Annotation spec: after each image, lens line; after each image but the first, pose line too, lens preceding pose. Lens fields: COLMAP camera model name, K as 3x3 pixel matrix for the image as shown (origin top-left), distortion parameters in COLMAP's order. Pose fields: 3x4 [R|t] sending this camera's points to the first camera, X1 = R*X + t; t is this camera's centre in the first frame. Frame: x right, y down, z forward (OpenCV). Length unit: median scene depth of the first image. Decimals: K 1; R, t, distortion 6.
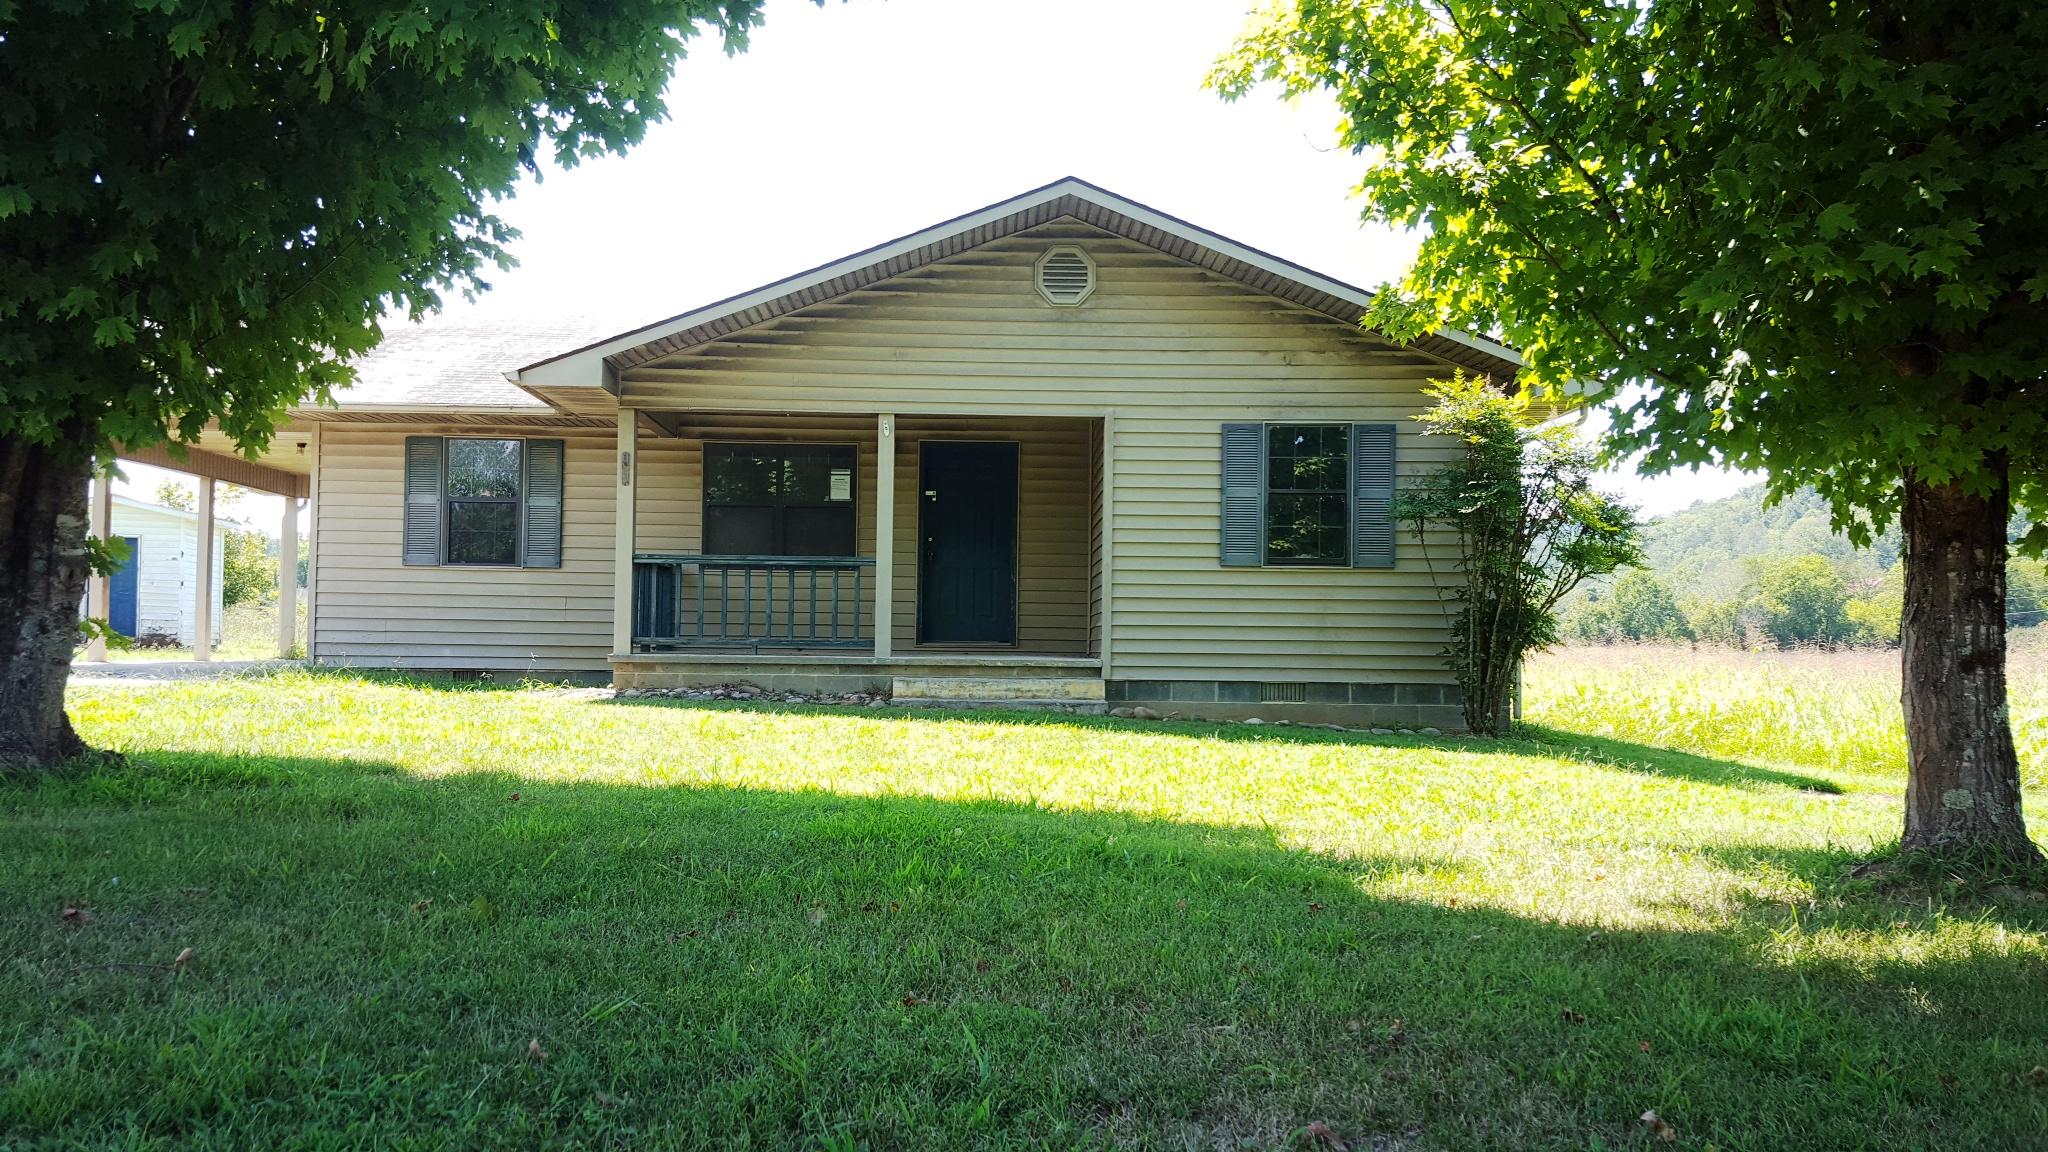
lens RADIAL K [[1599.9, 0, 1004.4], [0, 1599.9, 583.8], [0, 0, 1]] dist [0.161866, -0.350588]
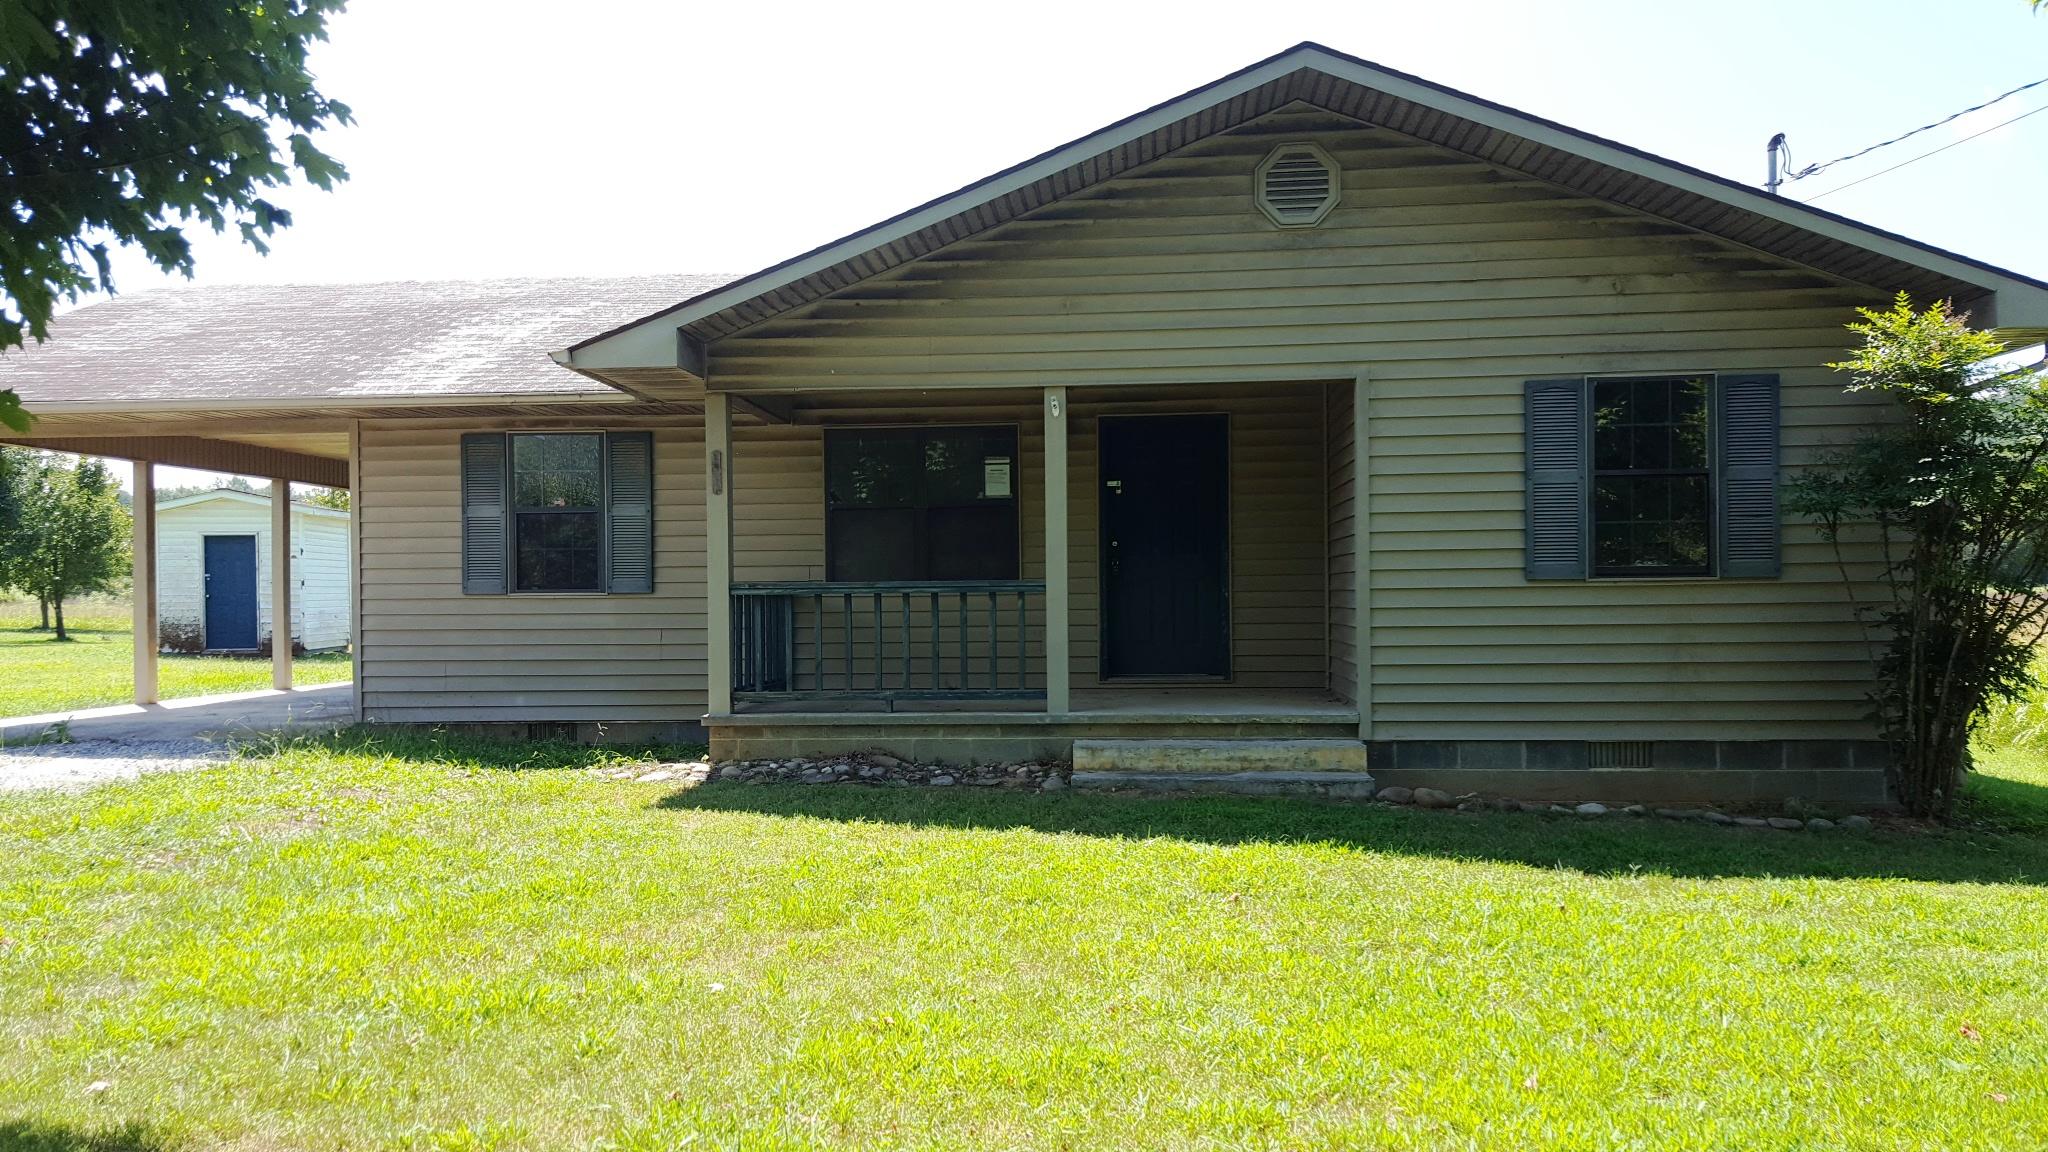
lens RADIAL K [[1599.9, 0, 1004.4], [0, 1599.9, 583.8], [0, 0, 1]] dist [0.161866, -0.350588]
pose [[0.994109, -0.023921, -0.105708, -0.020411], [0.027434, 0.999114, 0.031903, -0.038992], [0.104852, -0.034615, 0.993885, 0.255420]]
